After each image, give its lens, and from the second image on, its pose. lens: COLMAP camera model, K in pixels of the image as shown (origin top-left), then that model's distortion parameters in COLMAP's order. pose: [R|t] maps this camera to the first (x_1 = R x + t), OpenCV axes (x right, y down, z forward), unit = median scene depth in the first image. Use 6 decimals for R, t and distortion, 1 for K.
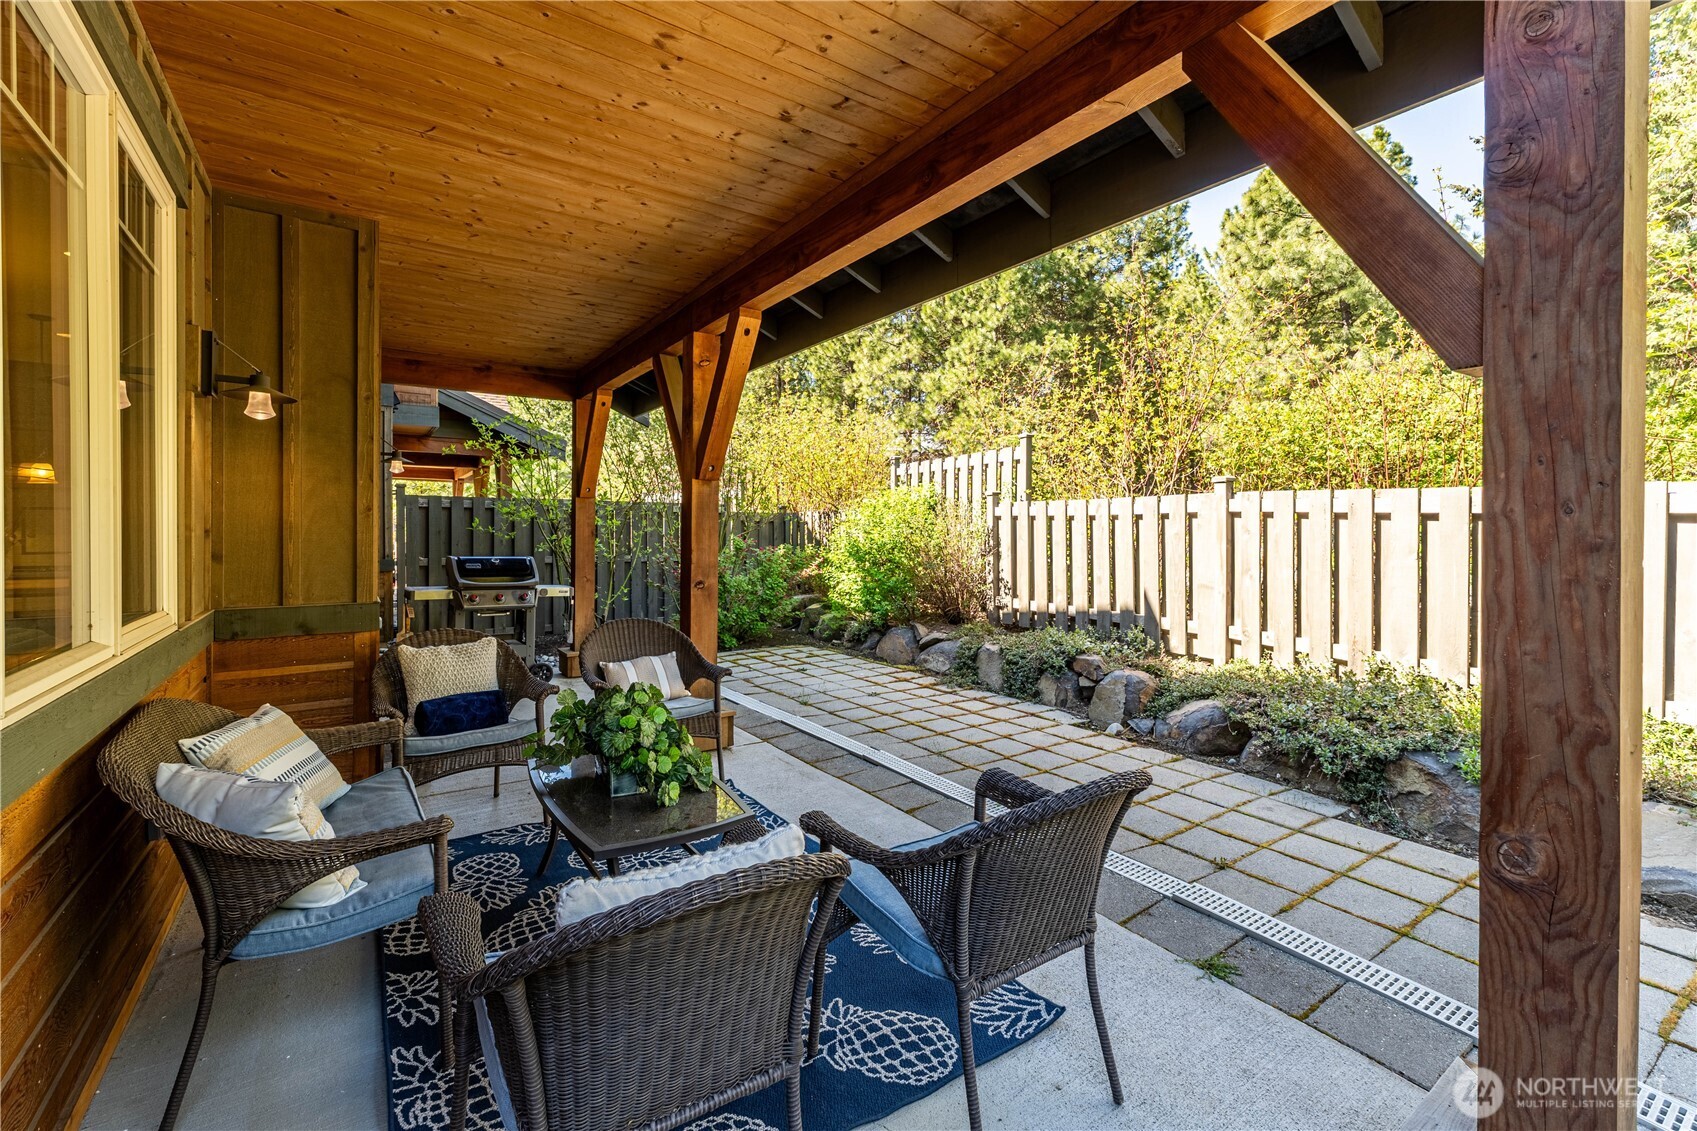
lens RADIAL K [[724.2, 0, 834.5], [0, 724.2, 550.4], [0, 0, 1]] dist [0.003051, 0.000350]
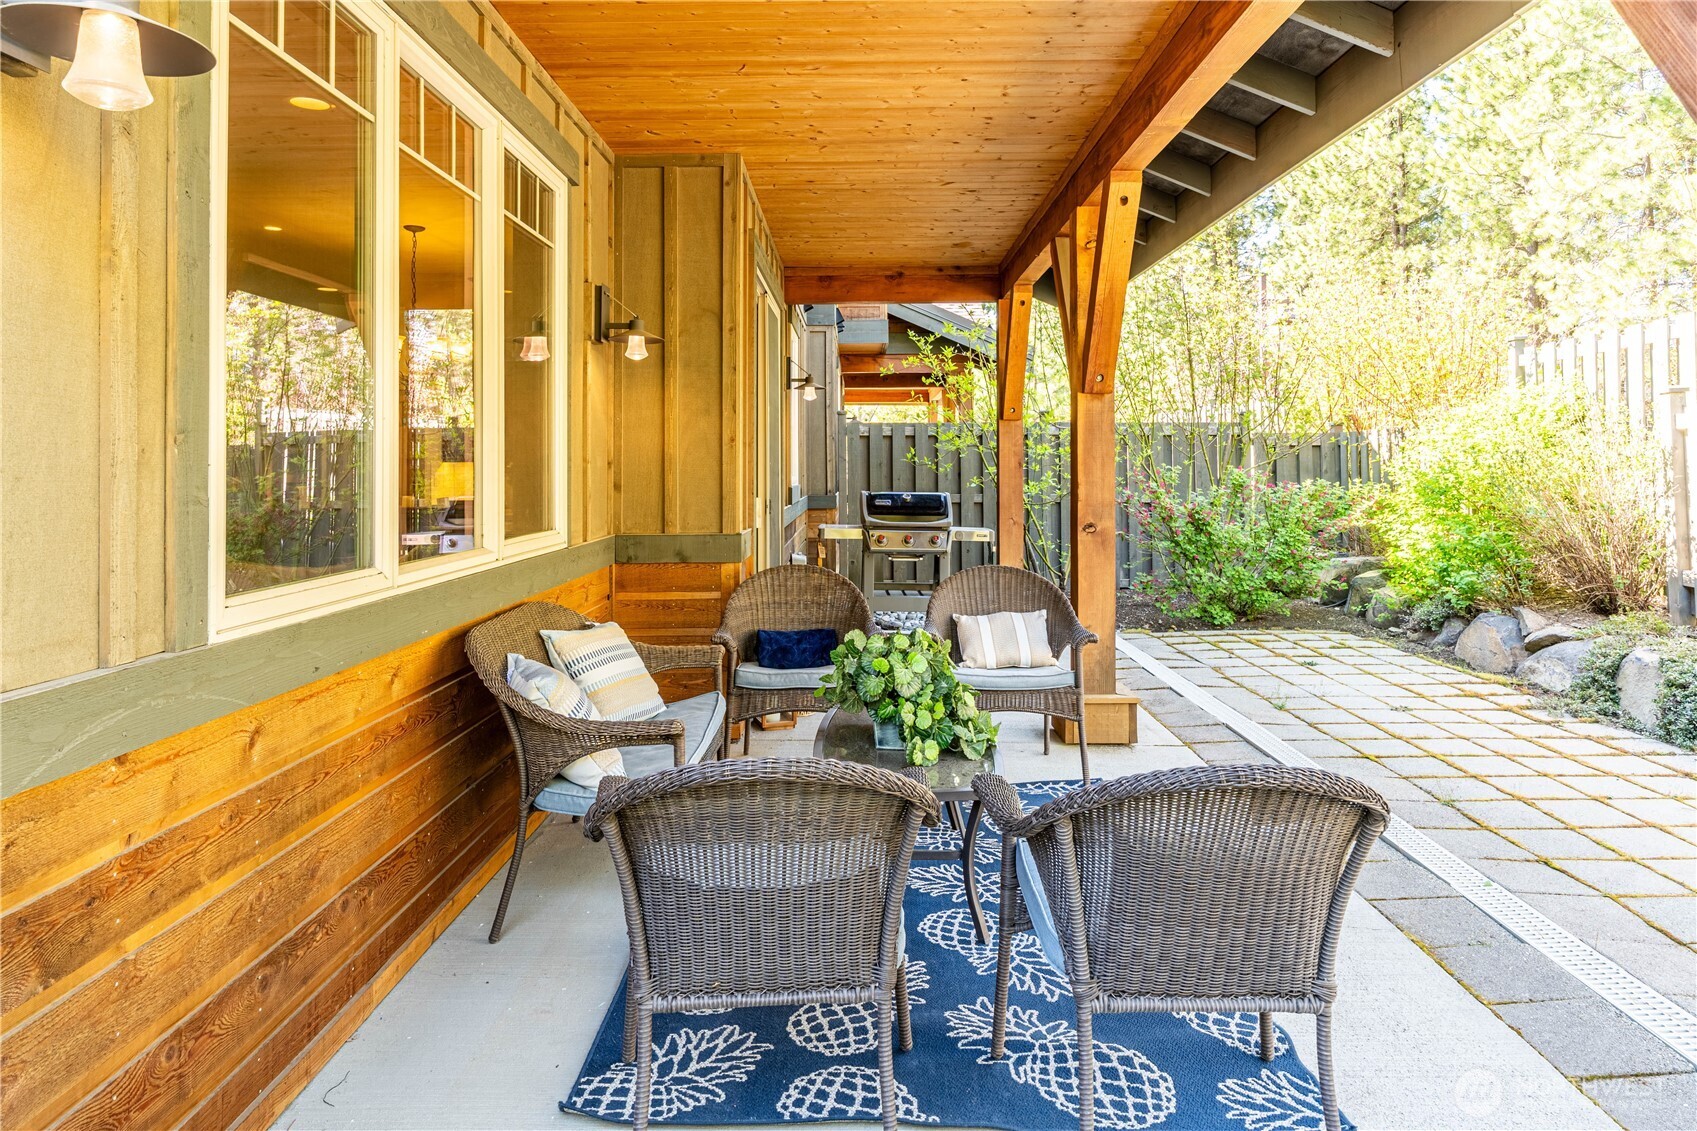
lens RADIAL K [[1000.3, 0, 825.9], [0, 1000.3, 472.9], [0, 0, 1]] dist [-0.007883, 0.002610]
pose [[0.820629, -0.002081, -0.571458, 0.199163], [-0.007394, 0.999871, -0.014260, 0.005500], [0.571414, 0.015928, 0.820508, -0.044802]]
